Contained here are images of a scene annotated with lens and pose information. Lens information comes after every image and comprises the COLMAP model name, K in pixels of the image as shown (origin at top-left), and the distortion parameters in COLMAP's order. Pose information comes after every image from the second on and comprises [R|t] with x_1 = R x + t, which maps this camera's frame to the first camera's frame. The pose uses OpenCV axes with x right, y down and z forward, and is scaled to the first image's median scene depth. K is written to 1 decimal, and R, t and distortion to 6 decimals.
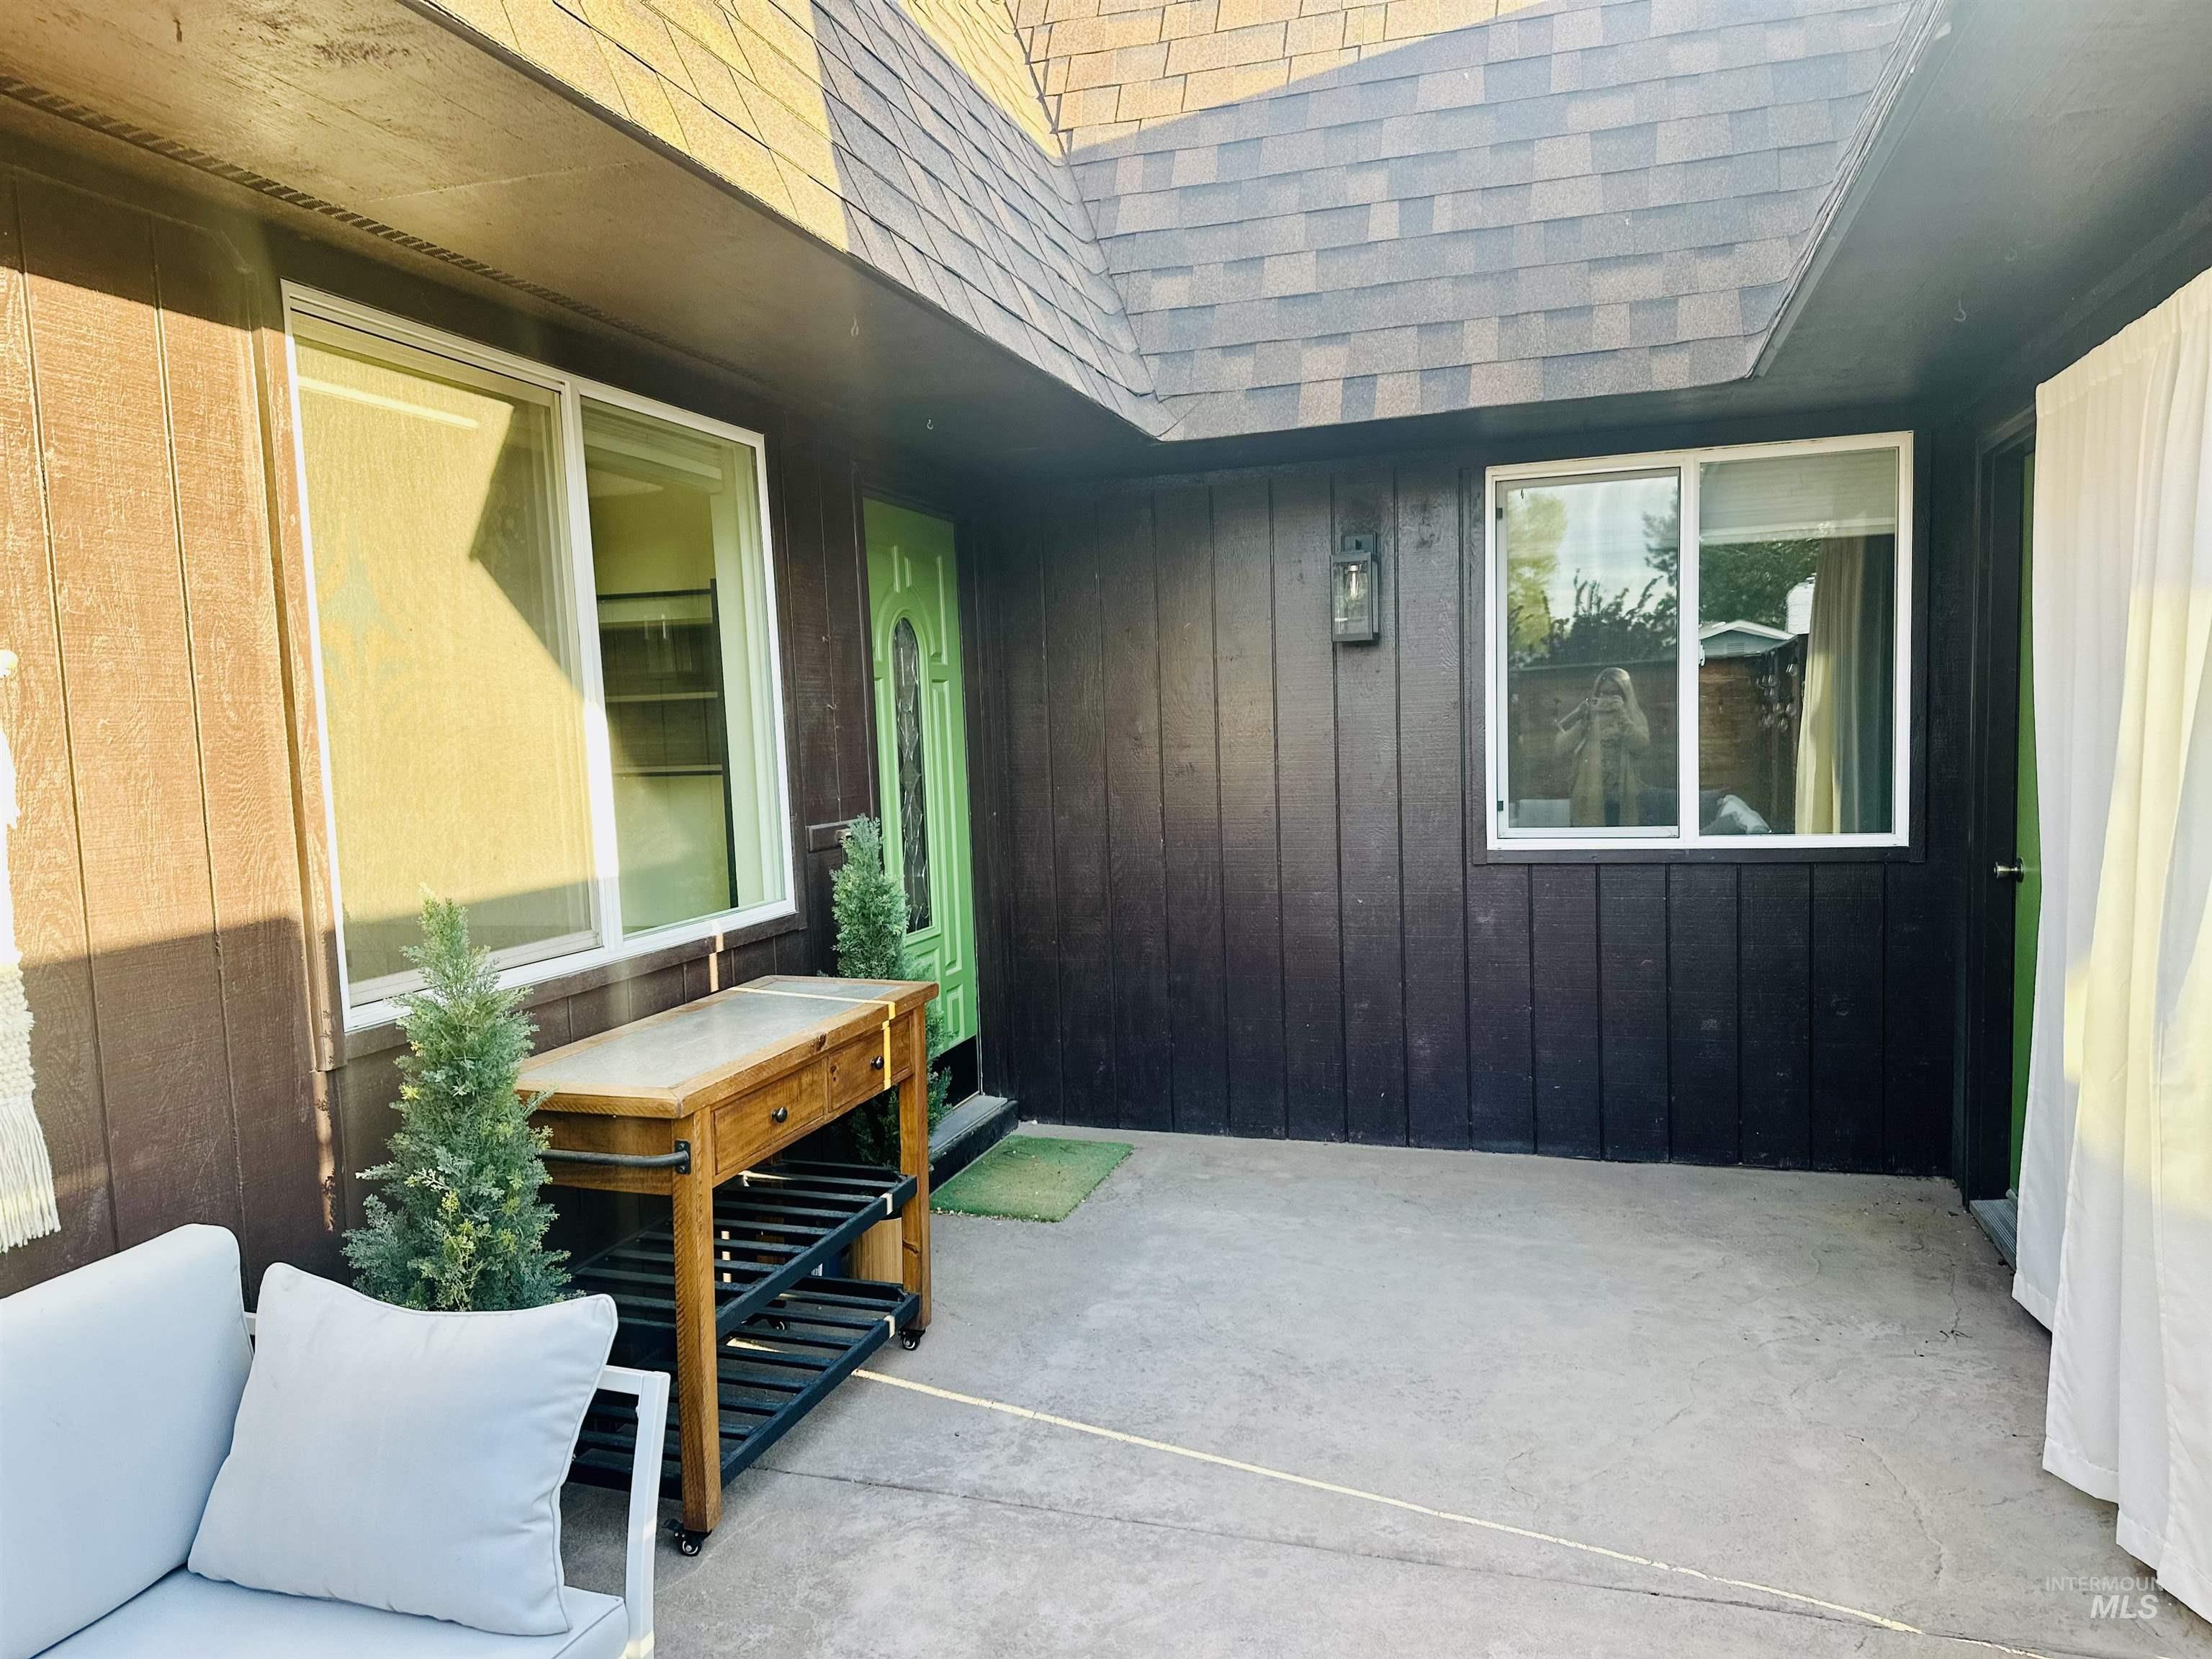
lens RADIAL K [[1592.3, 0, 1107.1], [0, 1592.3, 857.6], [0, 0, 1]] dist [0.004238, -0.001991]
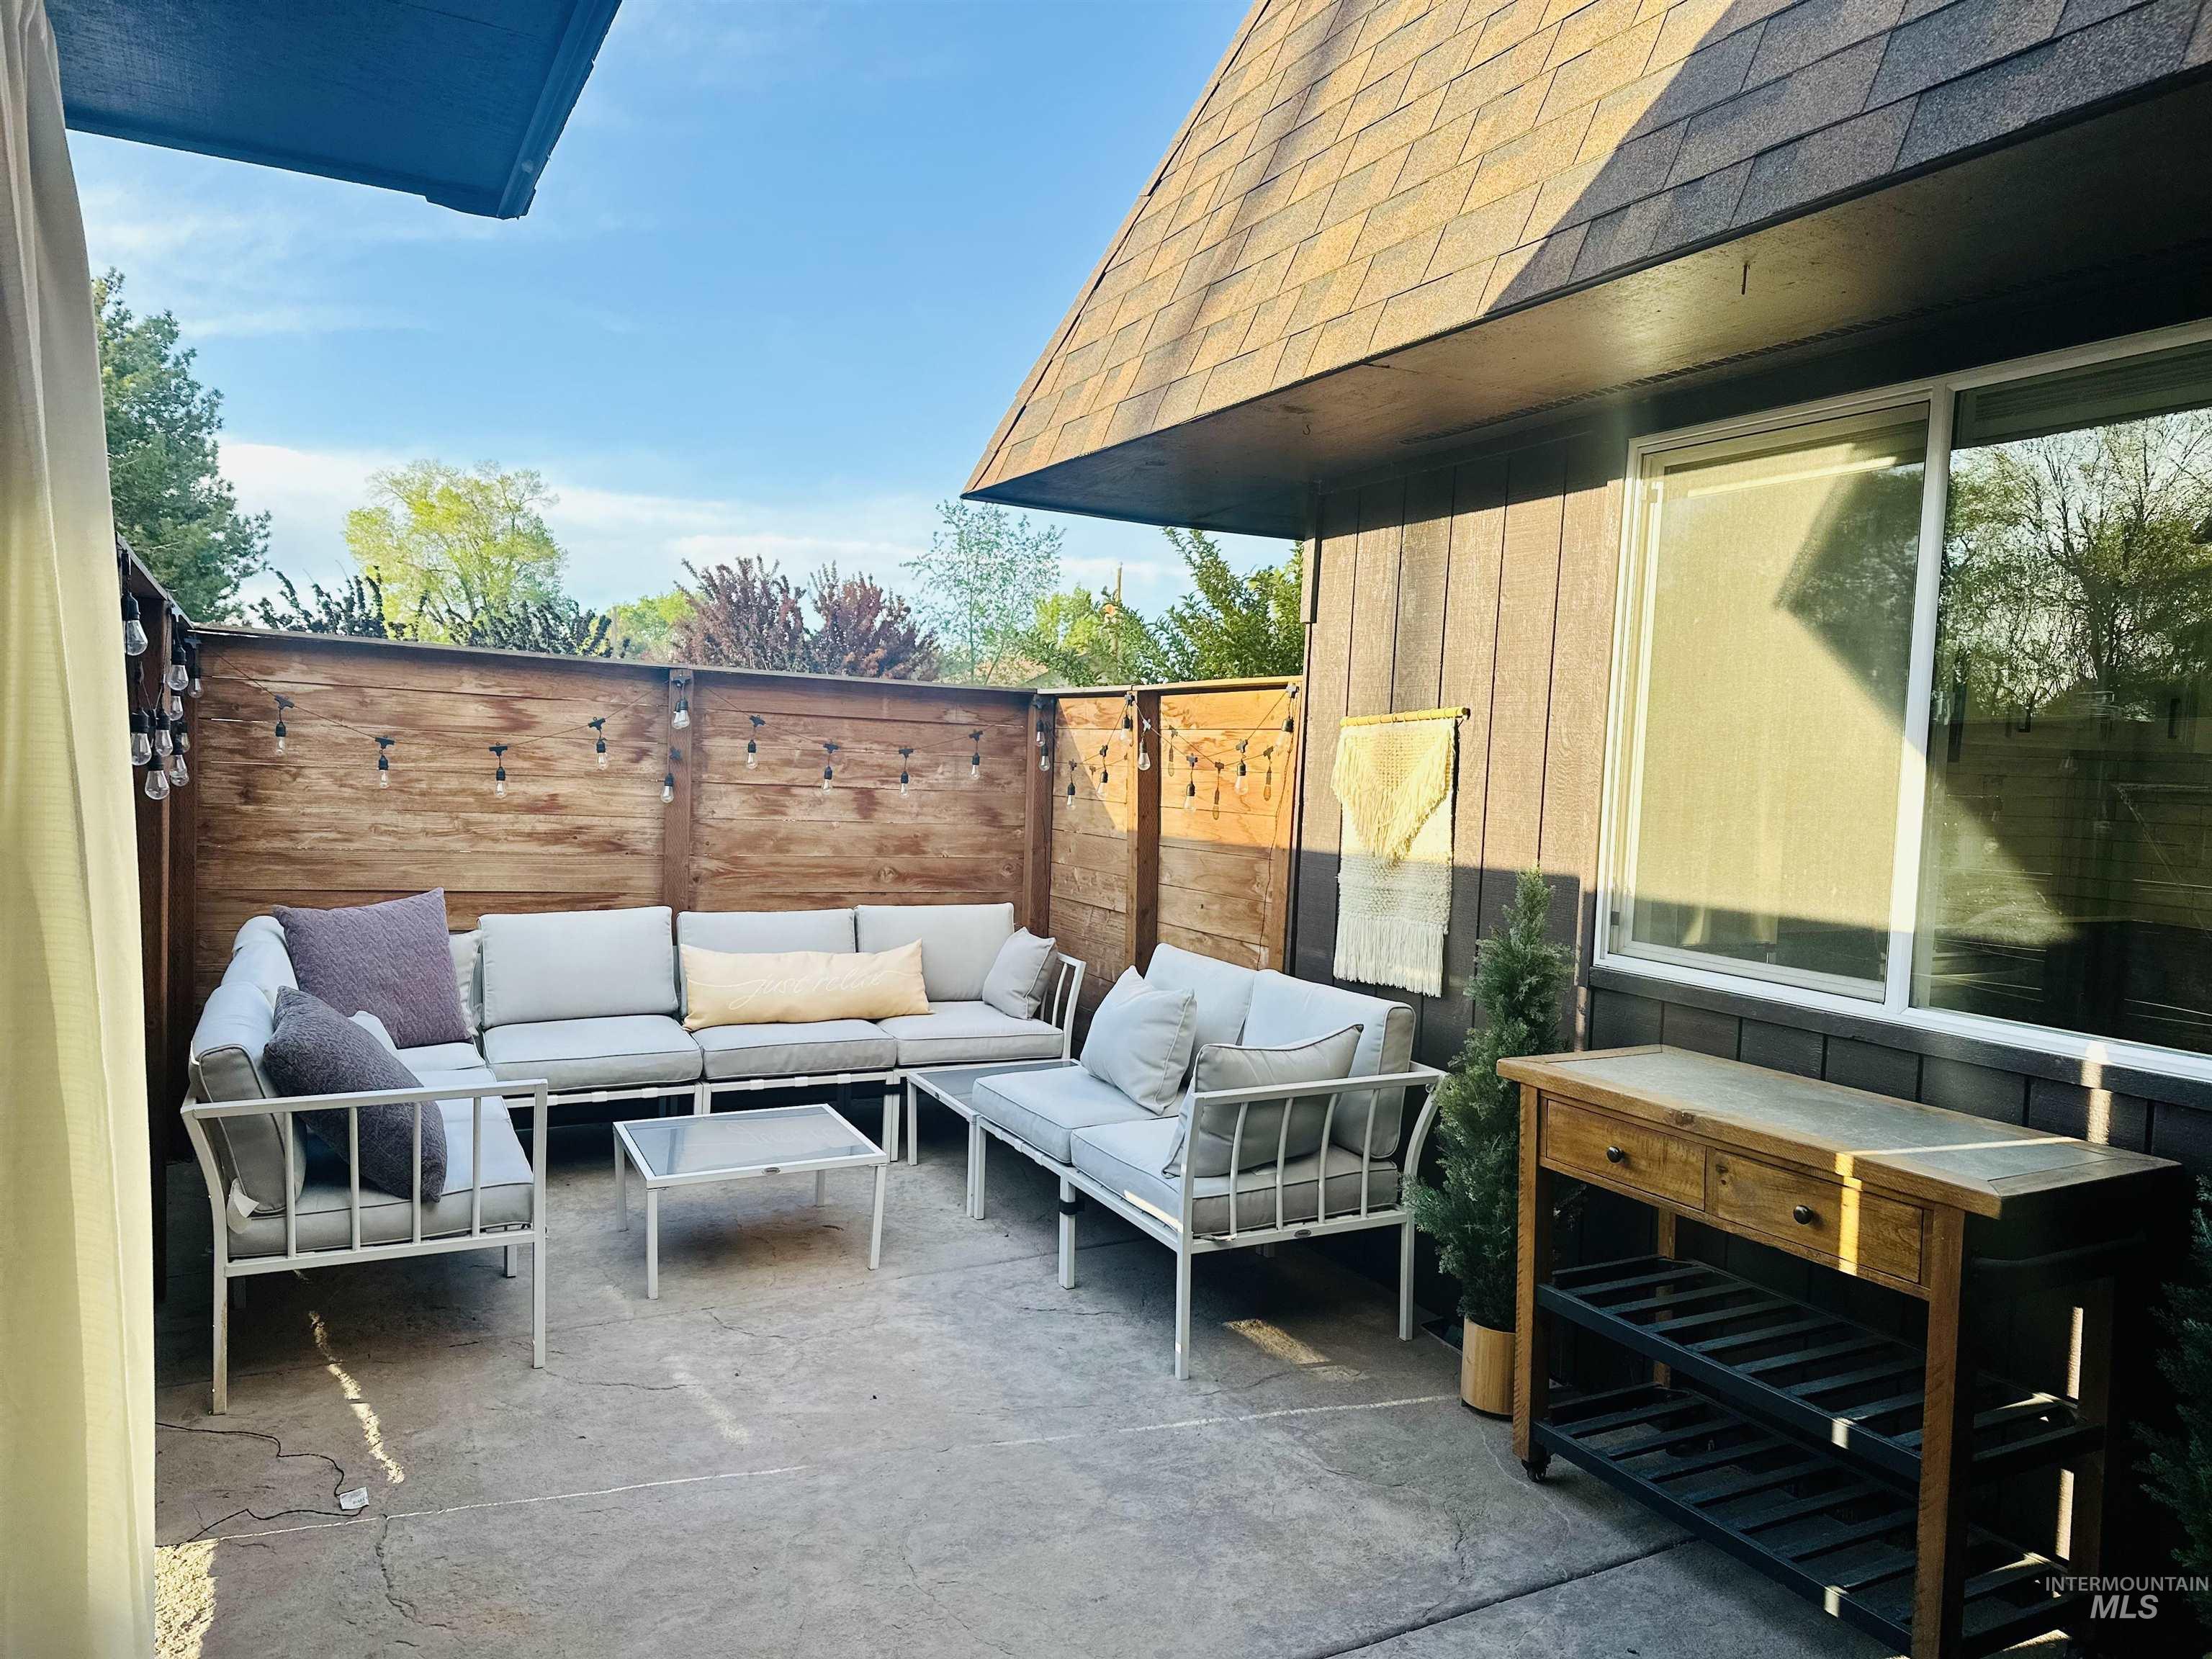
lens RADIAL K [[1569.2, 0, 1099.4], [0, 1569.2, 855.3], [0, 0, 1]] dist [0.165385, -0.294288]
pose [[-0.721664, 0.053974, -0.690136, 0.771585], [-0.075314, 0.984916, 0.155784, -0.166795], [0.688134, 0.164401, -0.706713, 1.603598]]
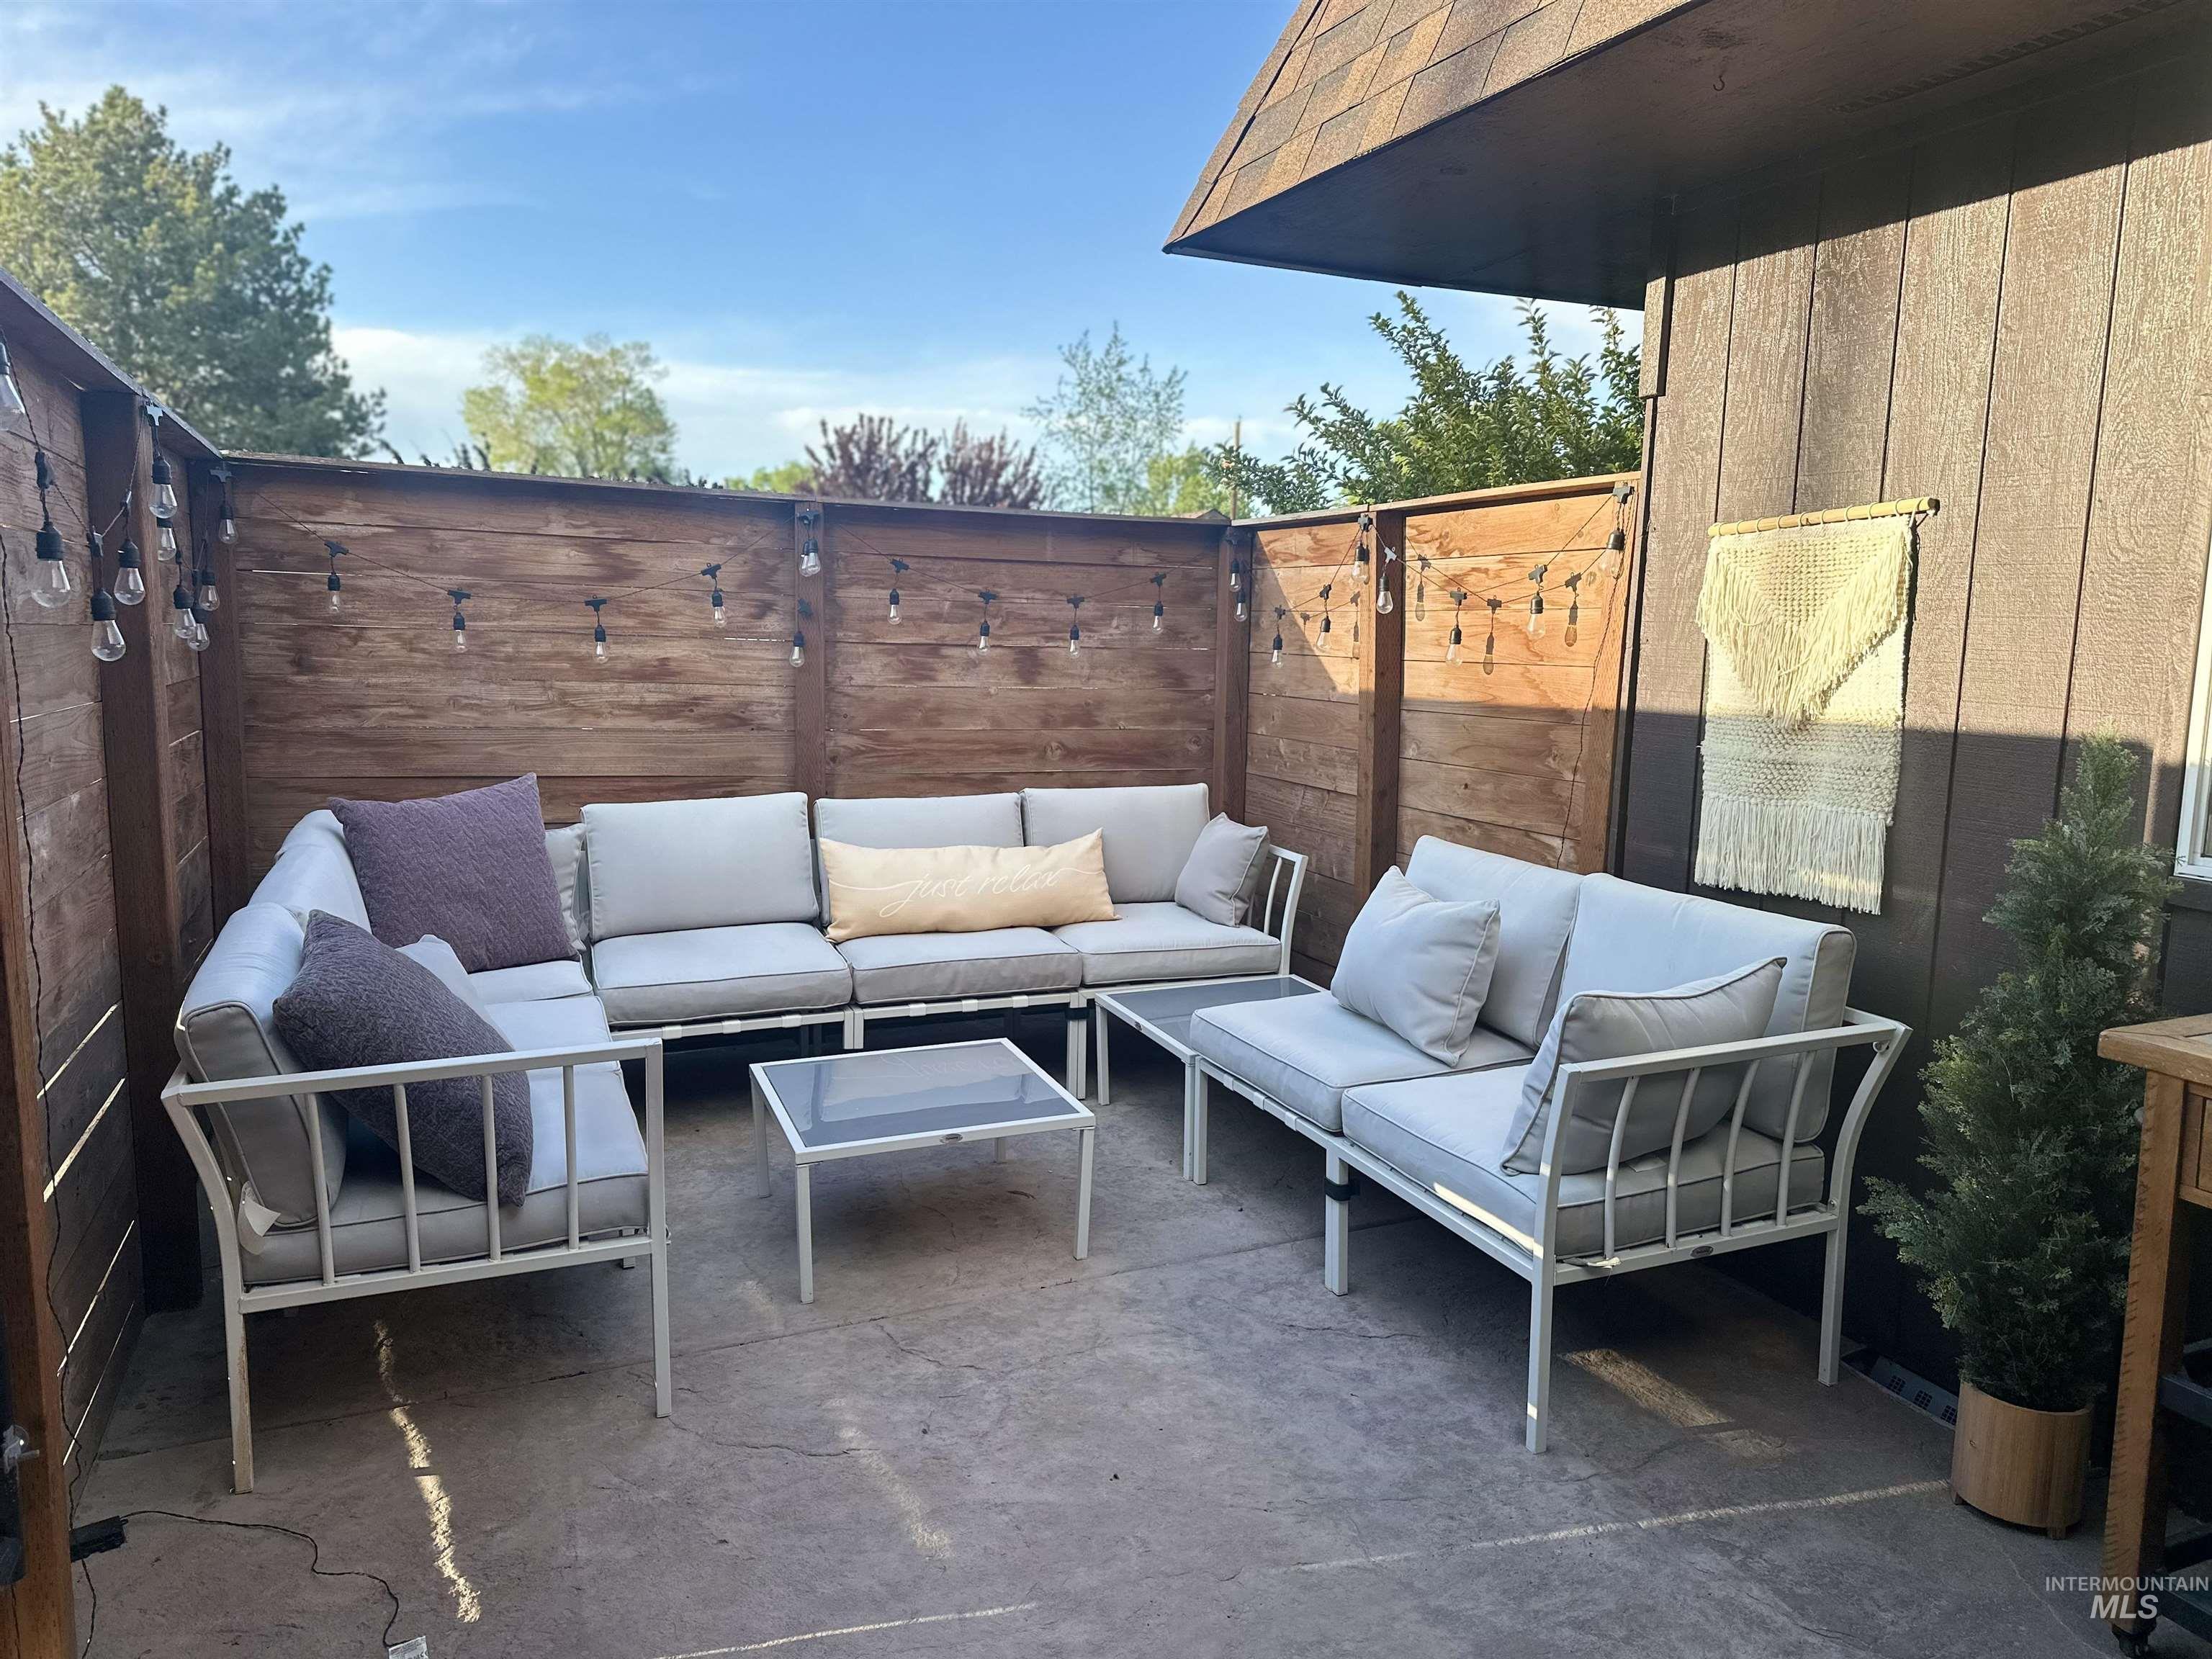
lens RADIAL K [[1569.2, 0, 1099.4], [0, 1569.2, 855.3], [0, 0, 1]] dist [0.165385, -0.294288]
pose [[-0.768010, 0.116956, -0.629669, 0.582226], [-0.049774, 0.969310, 0.240750, -0.094789], [0.638501, 0.216239, -0.738618, 1.230350]]
